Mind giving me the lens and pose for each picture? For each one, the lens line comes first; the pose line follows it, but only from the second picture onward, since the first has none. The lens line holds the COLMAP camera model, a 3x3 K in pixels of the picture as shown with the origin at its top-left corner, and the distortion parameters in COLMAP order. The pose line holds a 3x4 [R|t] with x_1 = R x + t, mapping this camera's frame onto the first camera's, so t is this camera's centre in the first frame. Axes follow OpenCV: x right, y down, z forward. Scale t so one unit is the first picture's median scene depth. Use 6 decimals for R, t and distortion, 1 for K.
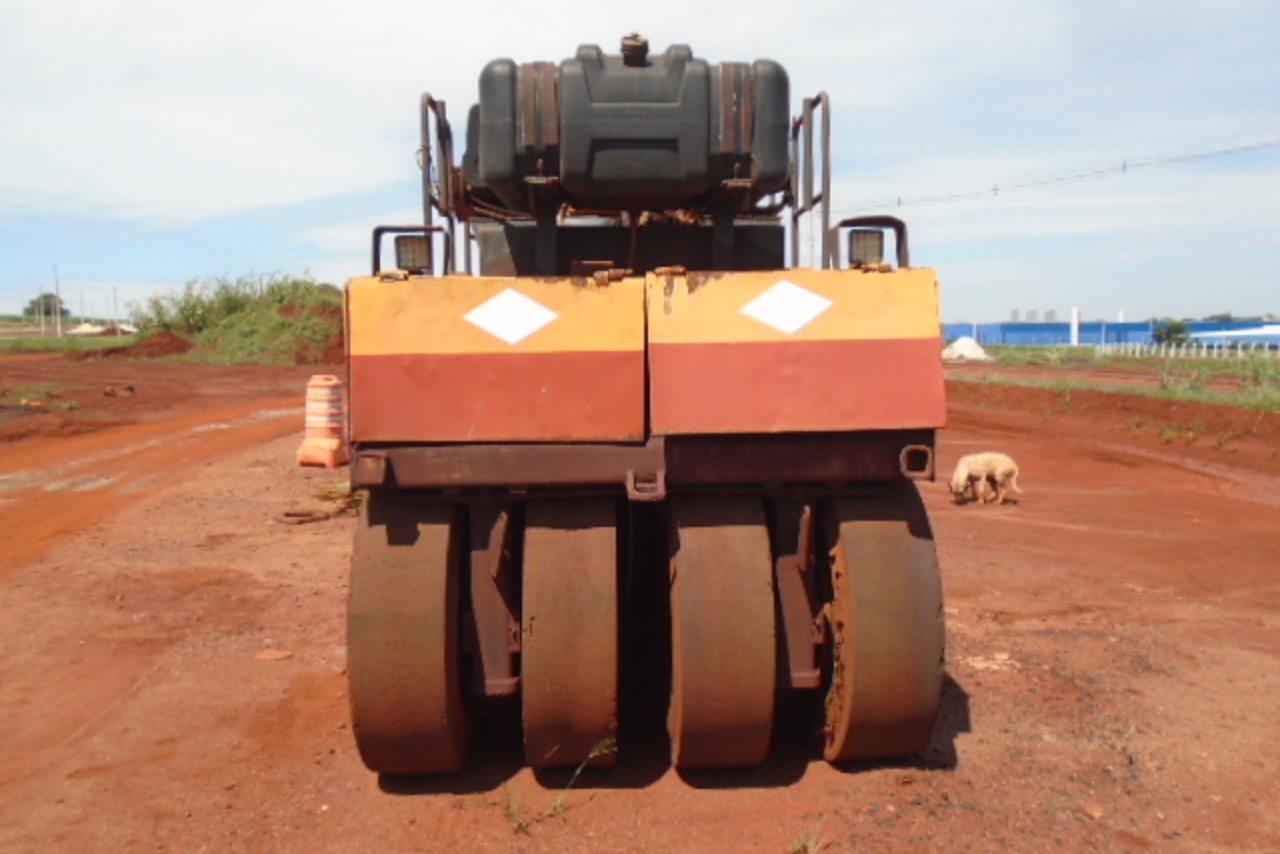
lens RADIAL K [[956.8, 0, 640.0], [0, 956.8, 427.0], [0, 0, 1]] dist [-0.016152, 0.000304]
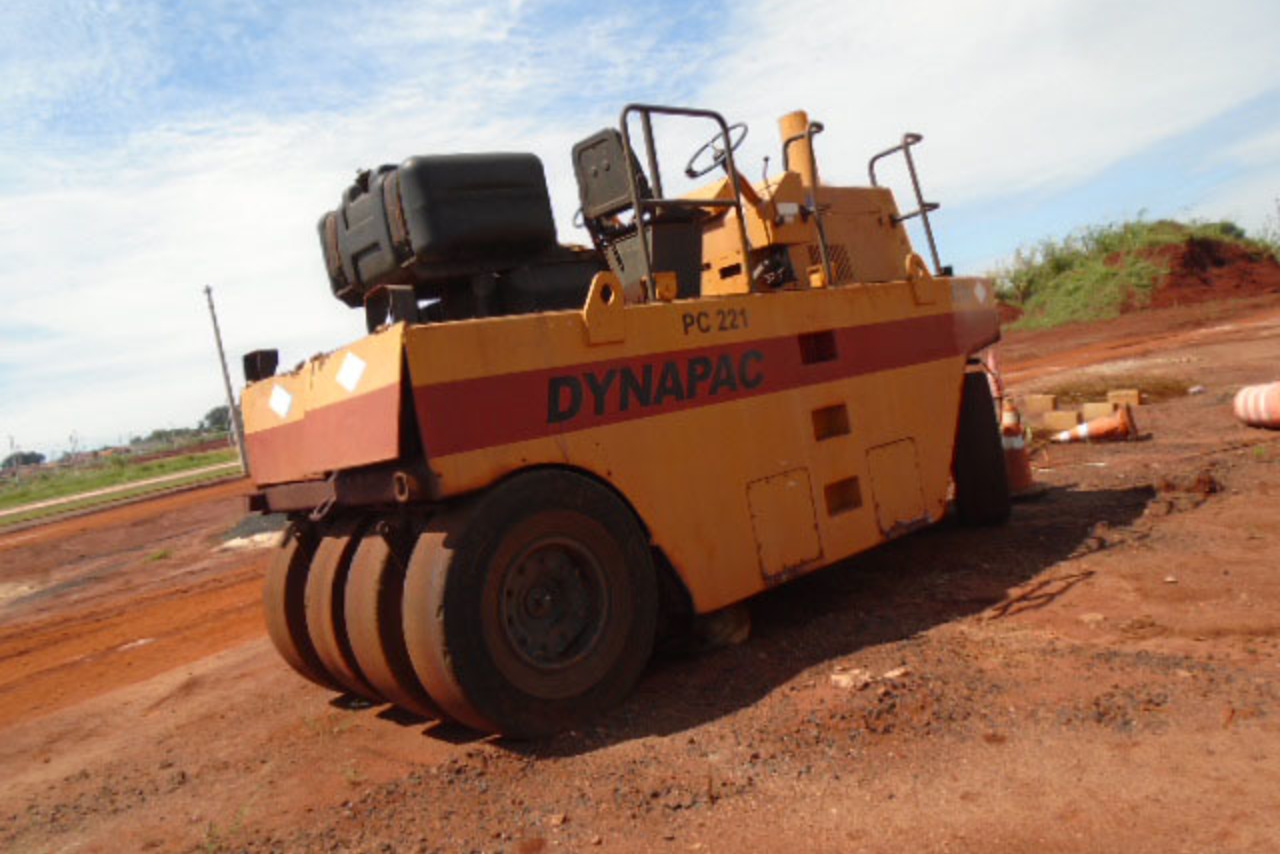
lens RADIAL K [[958.4, 0, 644.7], [0, 958.4, 416.0], [0, 0, 1]] dist [-0.012379, 0.001284]
pose [[0.630366, -0.089098, -0.771168, 1.331891], [0.114423, 0.993205, -0.021220, 0.008283], [0.767819, -0.074863, 0.636278, 0.443792]]
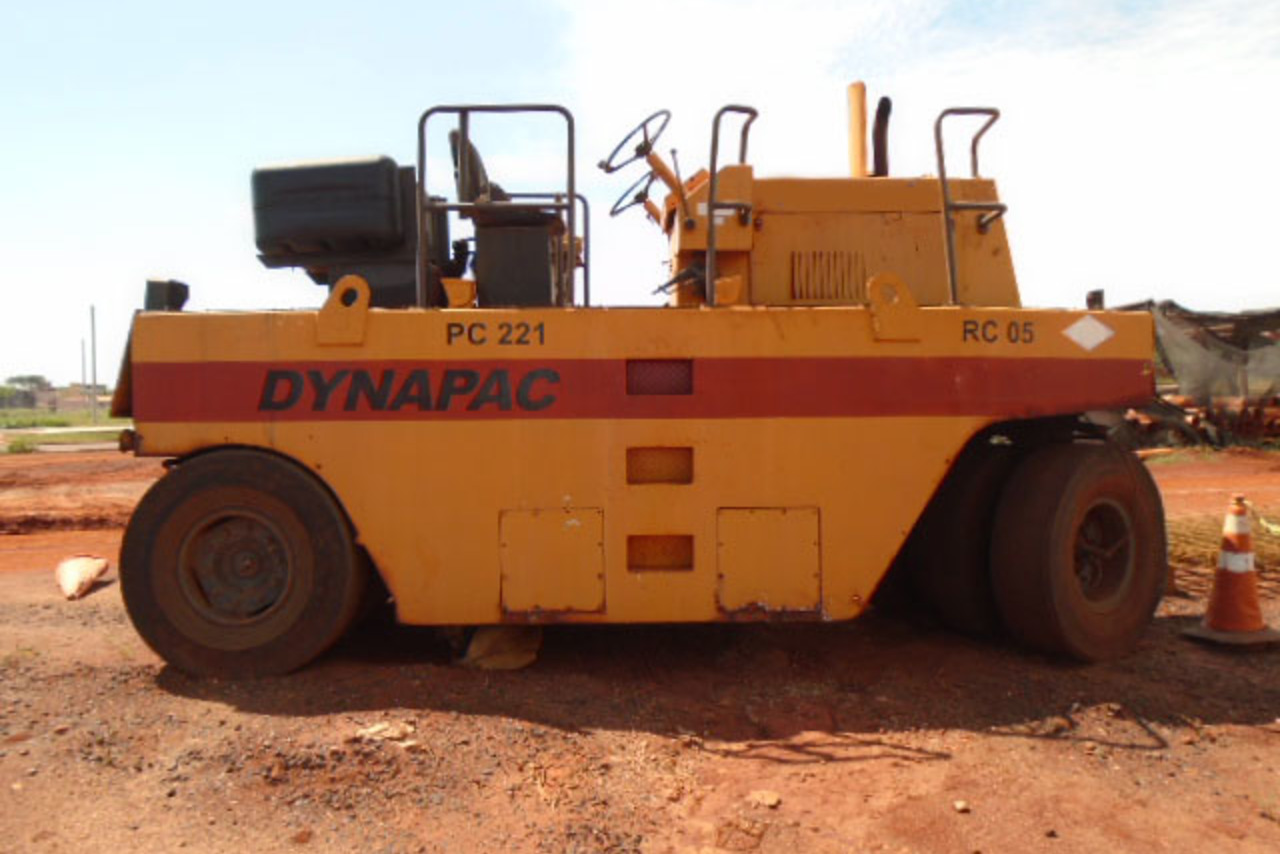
lens RADIAL K [[956.8, 0, 640.0], [0, 956.8, 427.0], [0, 0, 1]] dist [-0.016152, 0.000304]
pose [[-0.017293, 0.027638, -0.999468, 1.662655], [-0.064403, 0.997511, 0.028698, -0.073806], [0.997774, 0.064865, -0.015470, 1.712506]]
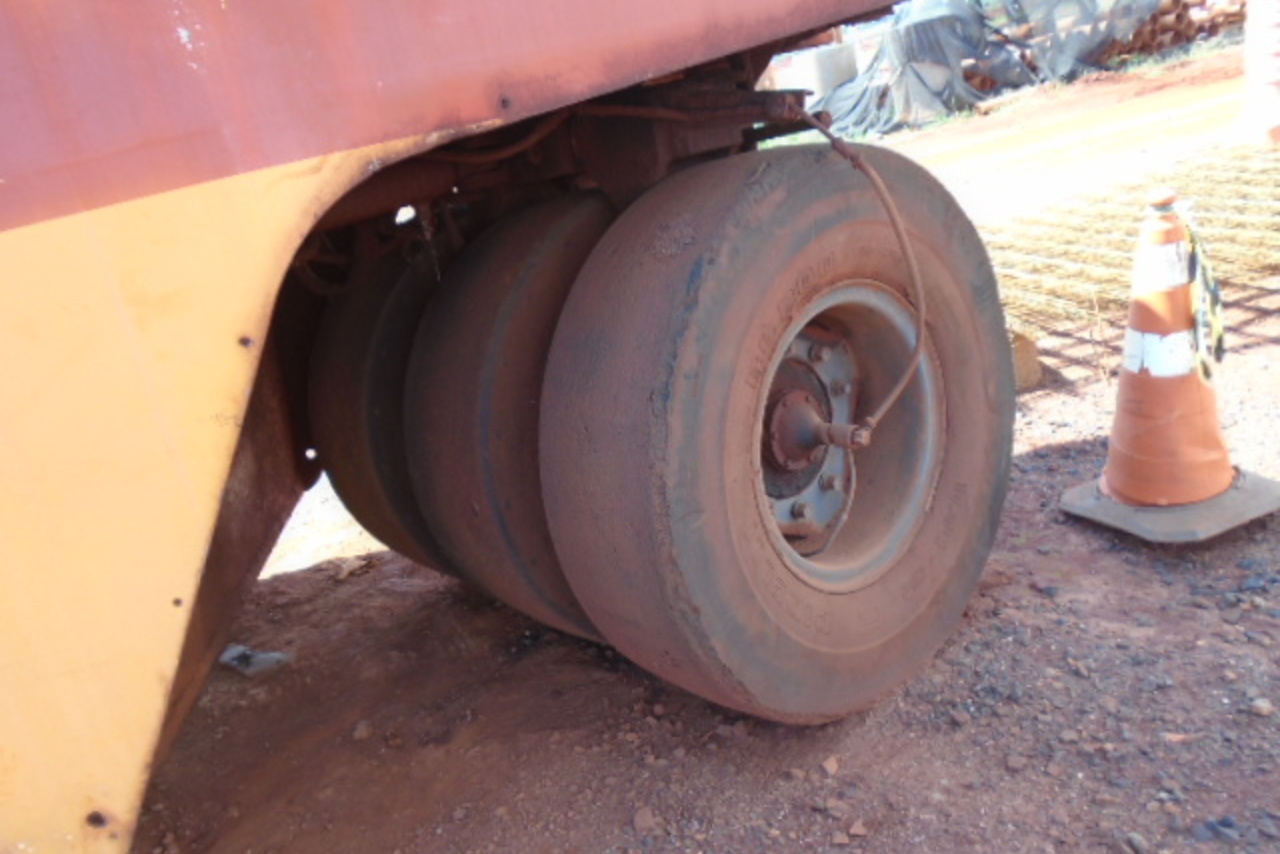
lens RADIAL K [[973.5, 0, 626.1], [0, 973.5, 423.6], [0, 0, 1]] dist [0.000143, 0.002276]
pose [[0.122793, 0.263871, -0.956710, 0.682005], [0.146868, 0.948559, 0.280474, -0.070802], [0.981505, -0.174950, 0.077722, 2.261532]]
